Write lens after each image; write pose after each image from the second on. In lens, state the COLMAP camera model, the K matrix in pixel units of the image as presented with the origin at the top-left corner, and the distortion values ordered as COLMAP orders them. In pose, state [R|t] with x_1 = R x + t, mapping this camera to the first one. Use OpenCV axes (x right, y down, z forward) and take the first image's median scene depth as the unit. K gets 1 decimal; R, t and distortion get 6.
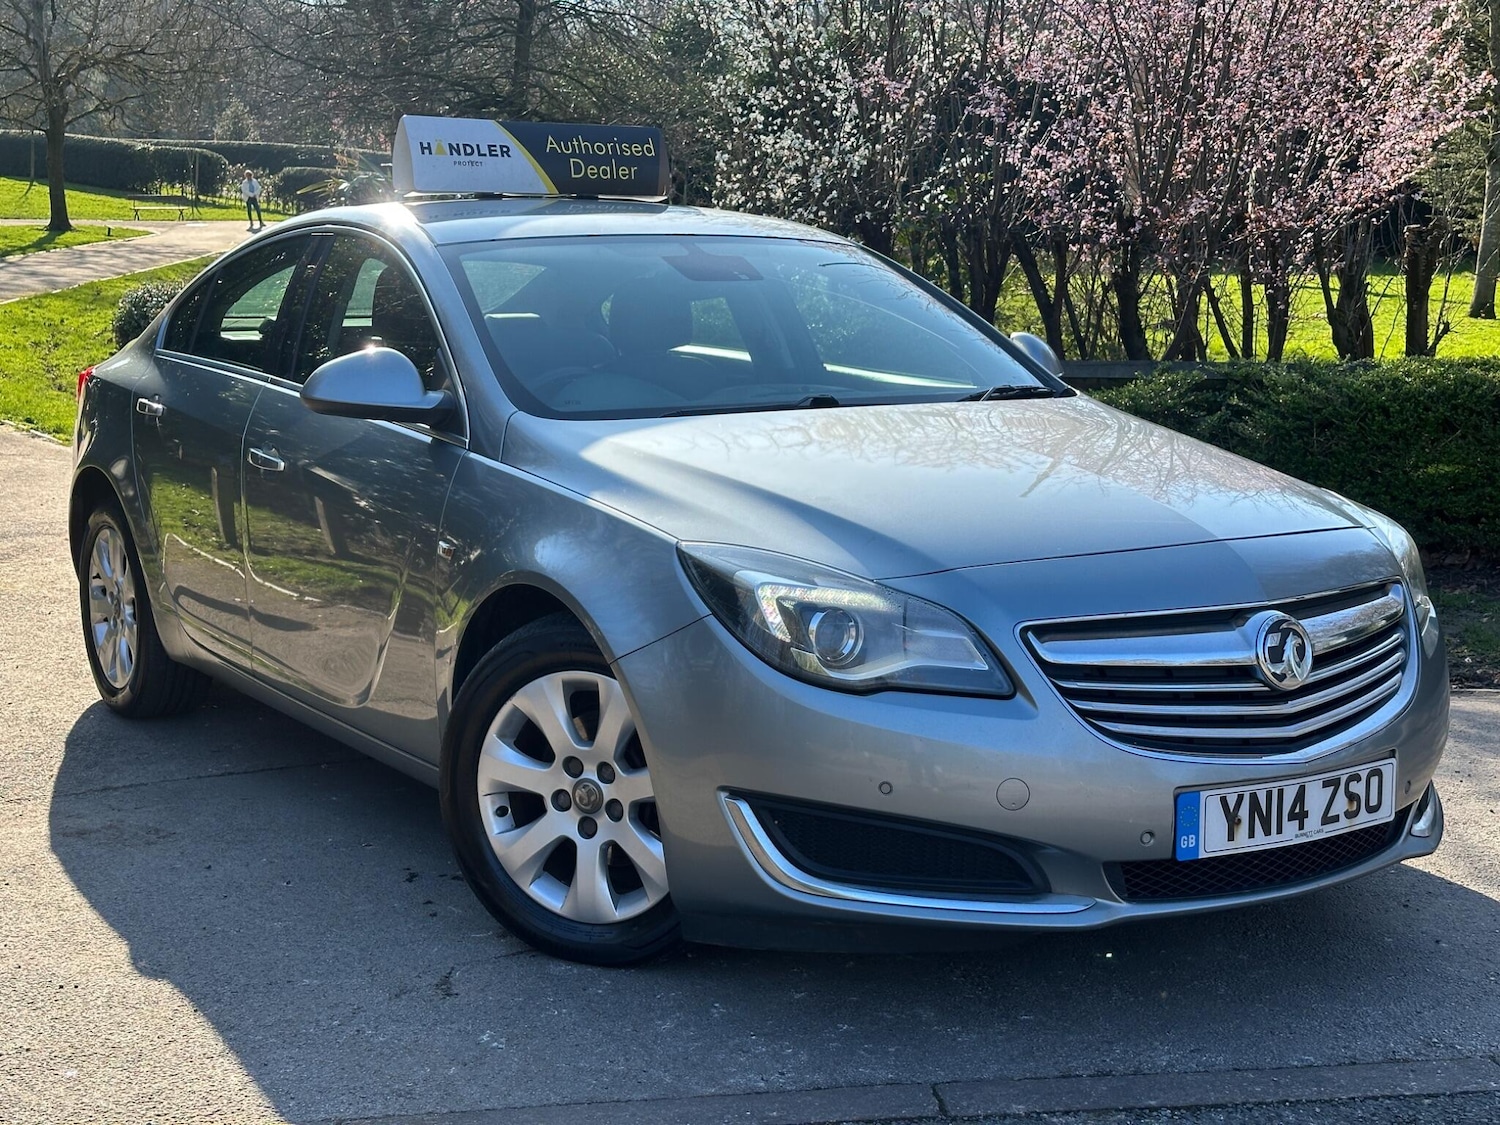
lens RADIAL K [[2008.4, 0, 736.6], [0, 2008.4, 580.3], [0, 0, 1]] dist [0.199239, -0.412625]
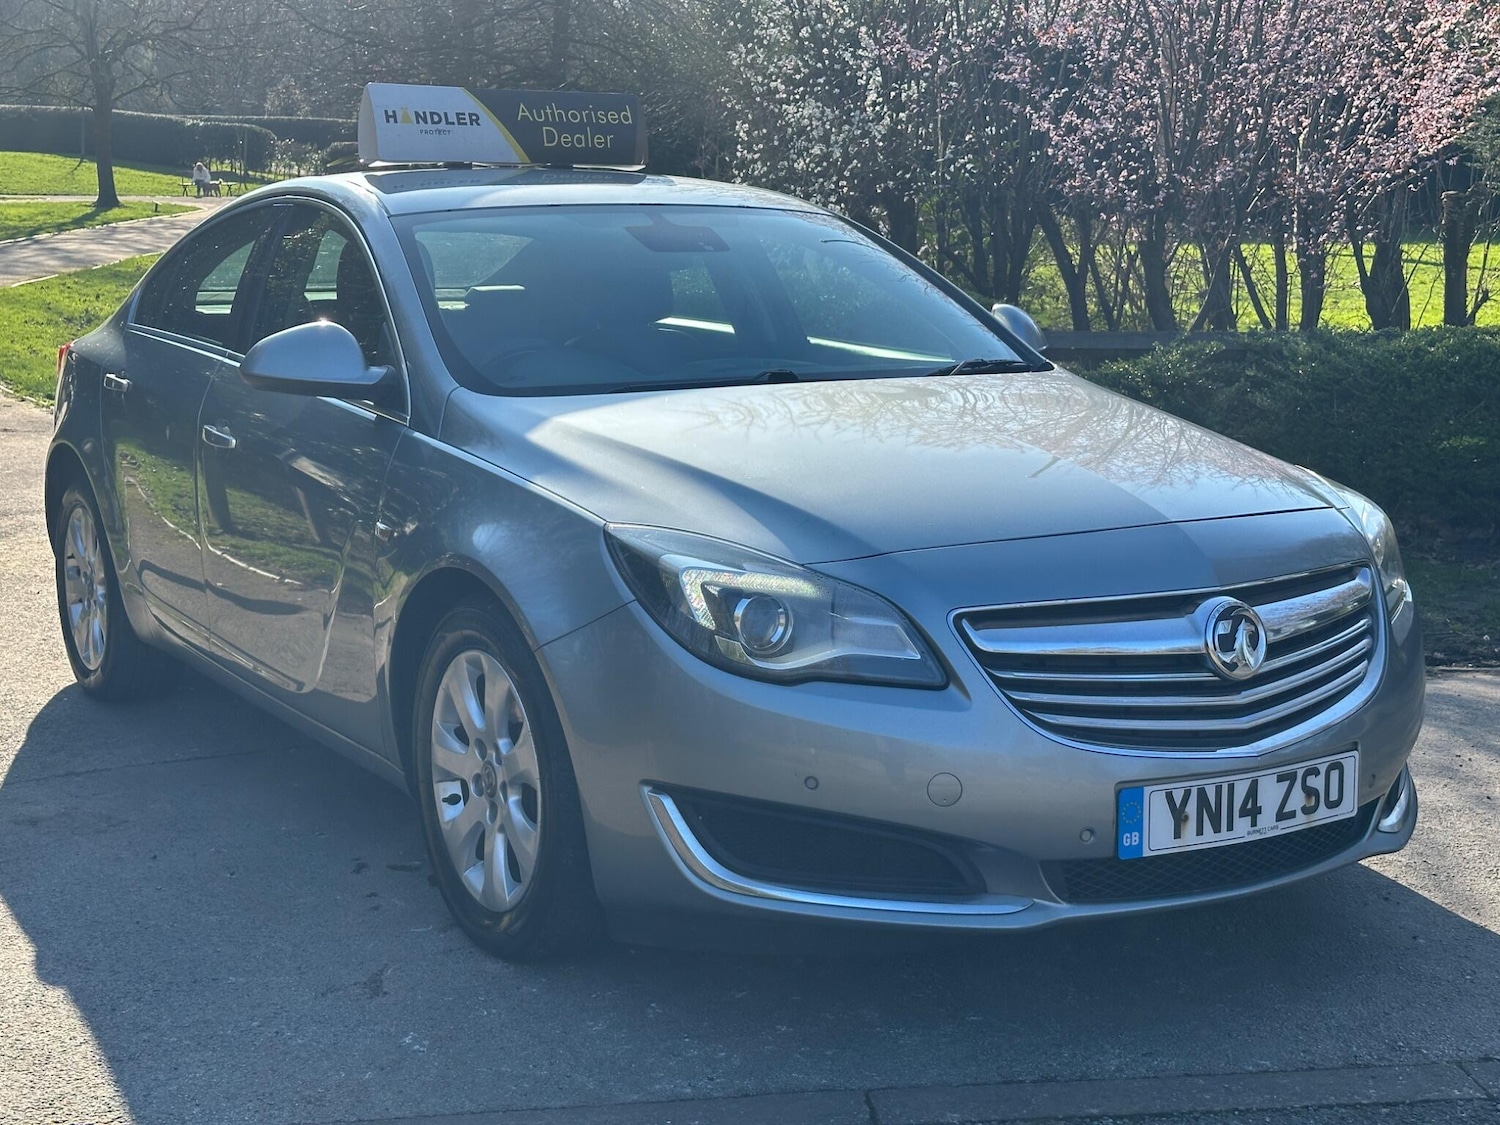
lens RADIAL K [[1992.9, 0, 745.9], [0, 1992.9, 585.1], [0, 0, 1]] dist [0.203710, -0.450185]
pose [[0.999701, -0.001822, -0.024387, 0.039318], [0.002230, 0.999858, 0.016713, -0.004100], [0.024354, -0.016763, 0.999563, 0.032451]]
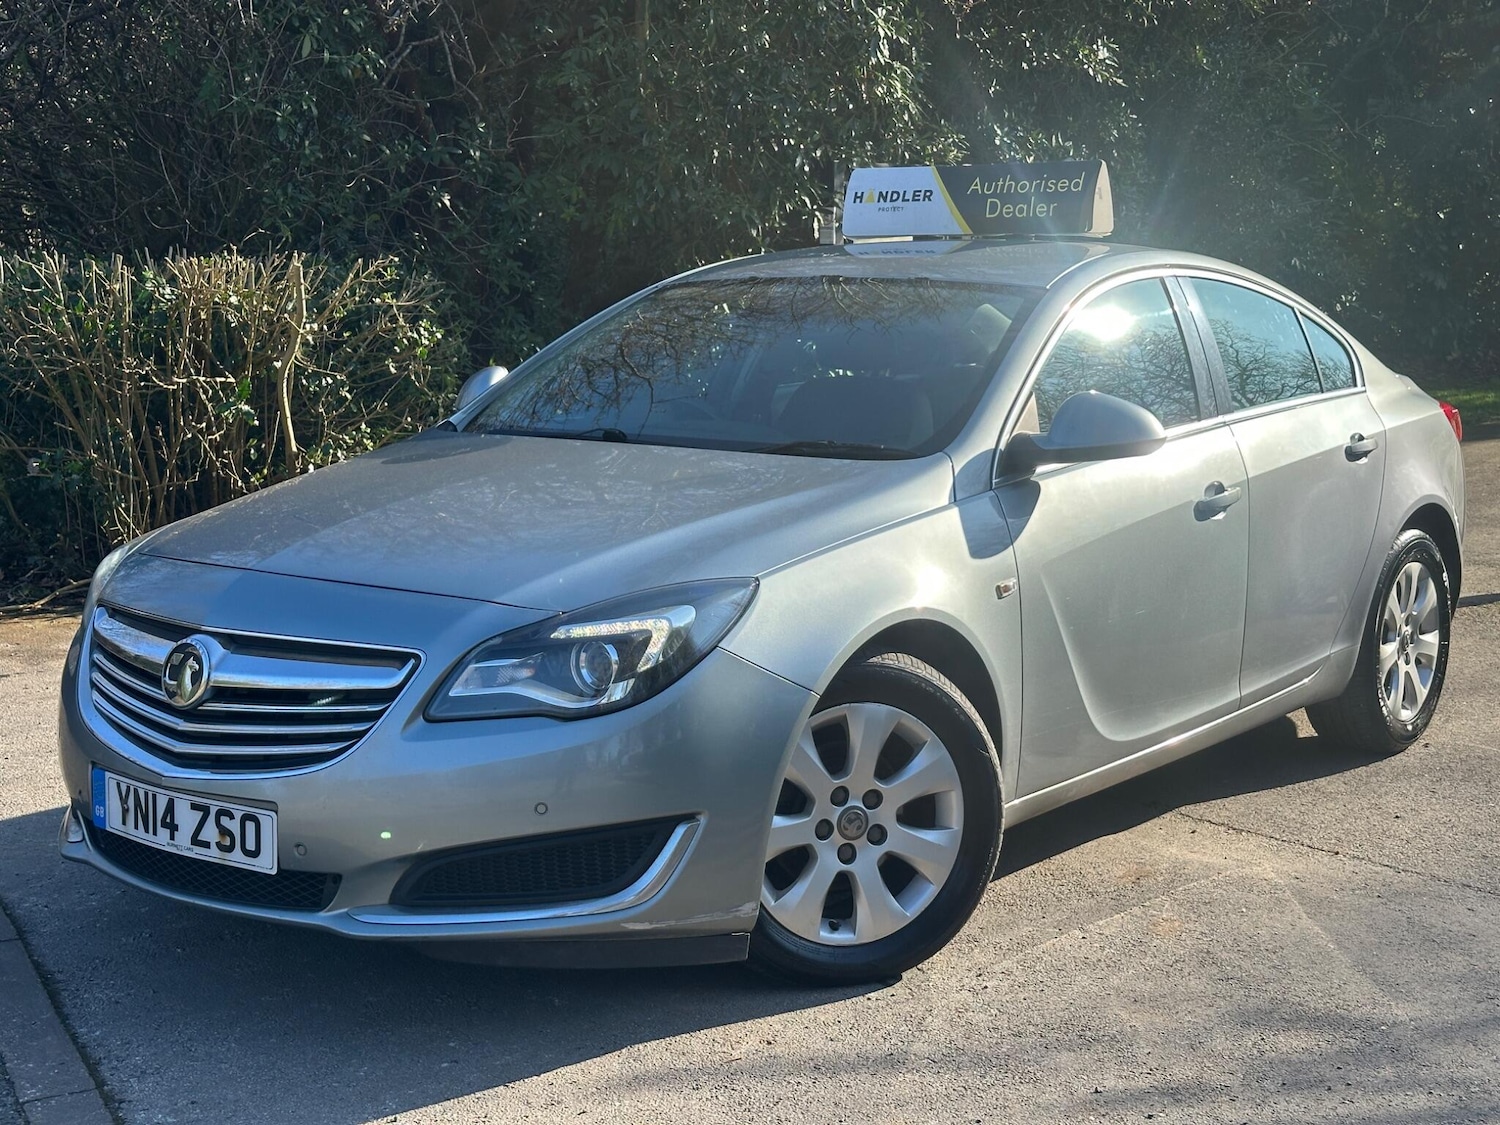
lens RADIAL K [[2008.1, 0, 749.0], [0, 2008.1, 573.8], [0, 0, 1]] dist [0.192857, -0.380210]
pose [[0.370647, 0.137865, -0.918485, 0.840808], [-0.153918, 0.984365, 0.085641, -0.094400], [0.915931, 0.109629, 0.386072, 0.532937]]
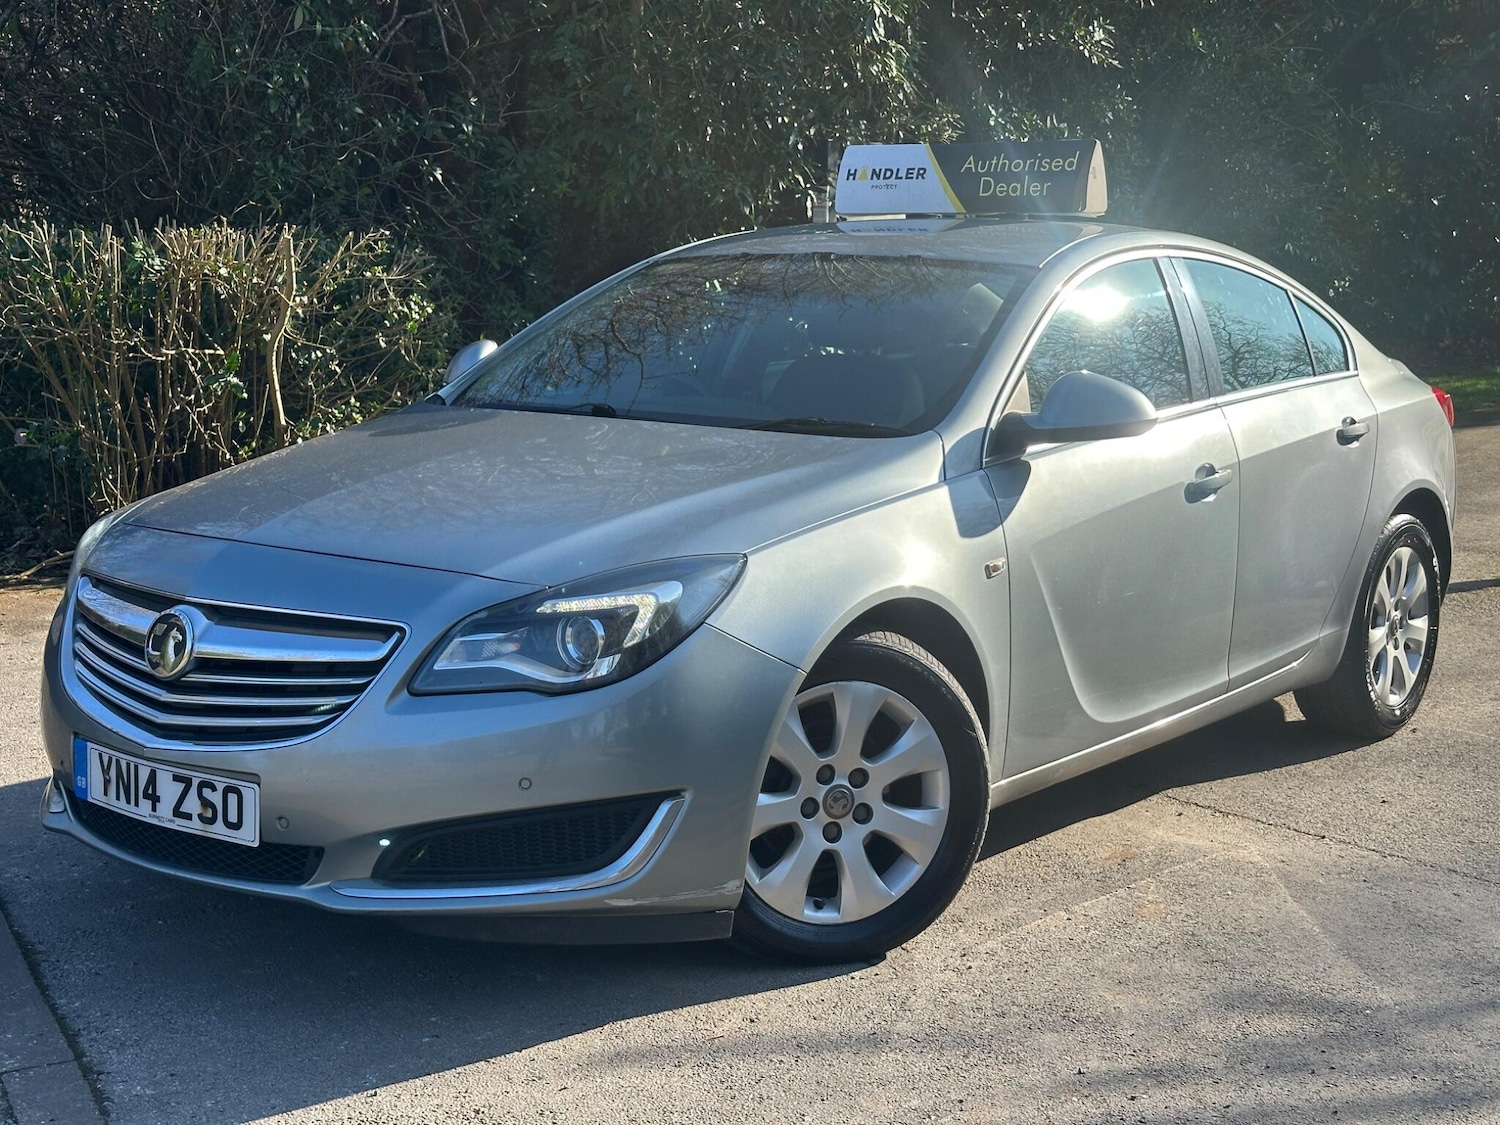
lens RADIAL K [[2008.4, 0, 744.9], [0, 2008.4, 566.9], [0, 0, 1]] dist [0.194682, -0.387608]
pose [[0.371920, 0.147672, -0.916443, 0.838121], [-0.164679, 0.982101, 0.091420, -0.092957], [0.913541, 0.116918, 0.389582, 0.534971]]
